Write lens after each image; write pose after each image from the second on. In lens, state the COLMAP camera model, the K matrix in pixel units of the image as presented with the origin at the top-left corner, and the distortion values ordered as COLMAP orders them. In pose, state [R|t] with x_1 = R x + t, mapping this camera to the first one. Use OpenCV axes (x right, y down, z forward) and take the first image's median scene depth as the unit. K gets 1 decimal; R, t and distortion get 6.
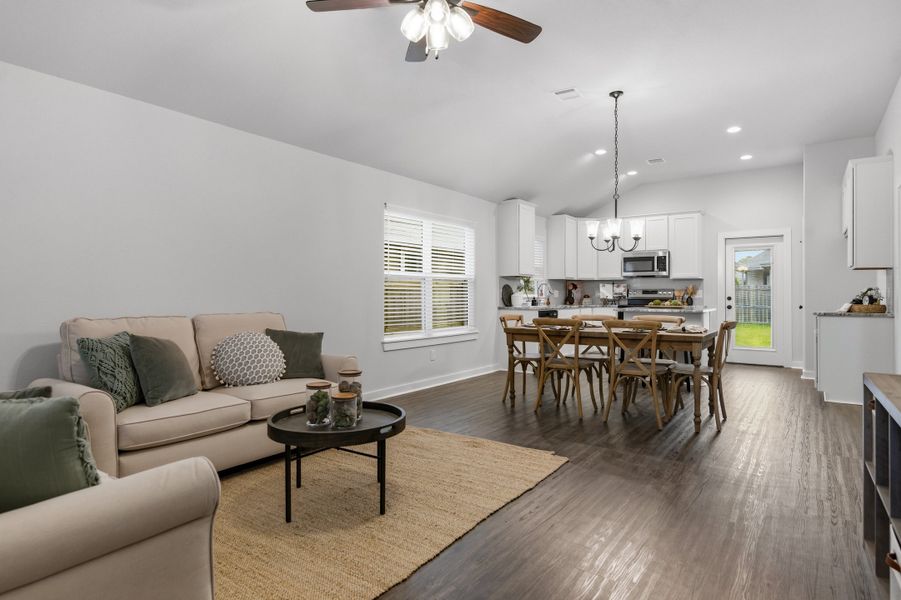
lens RADIAL K [[498.5, 0, 450.8], [0, 498.5, 288.2], [0, 0, 1]] dist [0.000636, 0.000800]
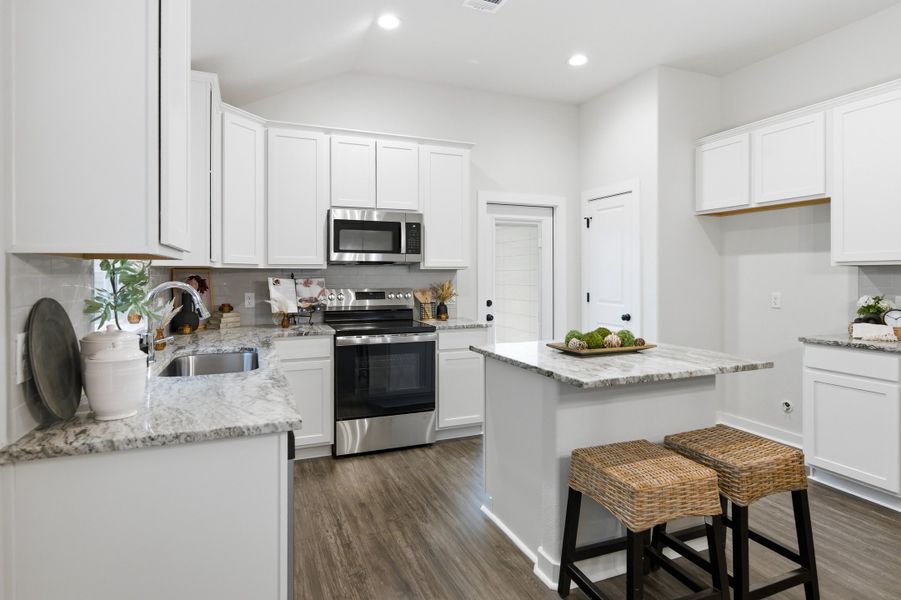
lens RADIAL K [[487.3, 0, 448.9], [0, 487.3, 276.5], [0, 0, 1]] dist [-0.000277, 0.000499]
pose [[0.529522, -0.003304, 0.848290, 0.034475], [-0.010579, 0.999889, 0.010498, -0.016458], [-0.848230, -0.014533, 0.529428, 0.684669]]
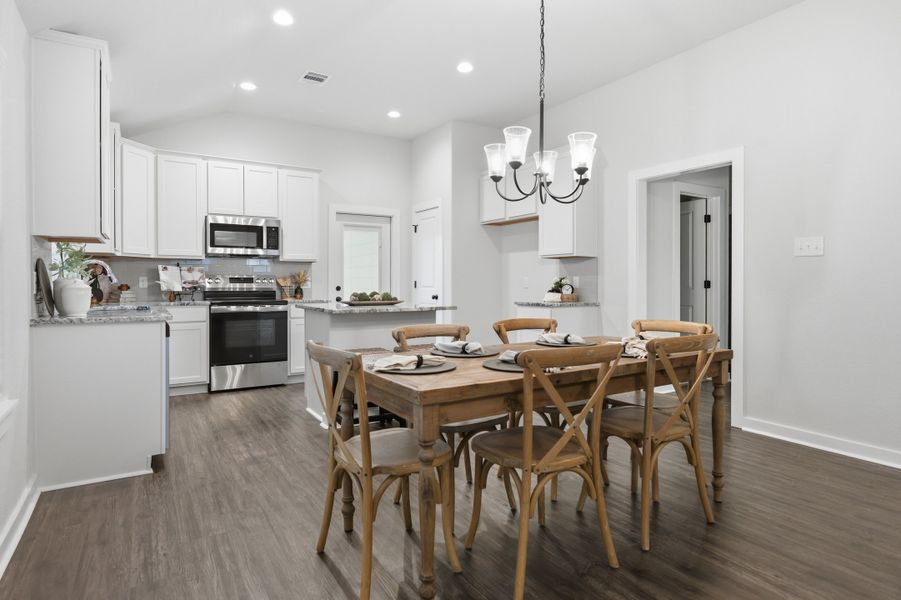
lens RADIAL K [[498.5, 0, 450.8], [0, 498.5, 288.2], [0, 0, 1]] dist [0.000636, 0.000800]
pose [[0.378973, -0.011011, 0.925342, -0.103209], [-0.011916, 0.999788, 0.016777, 0.004279], [-0.925331, -0.017385, 0.378762, 0.499355]]
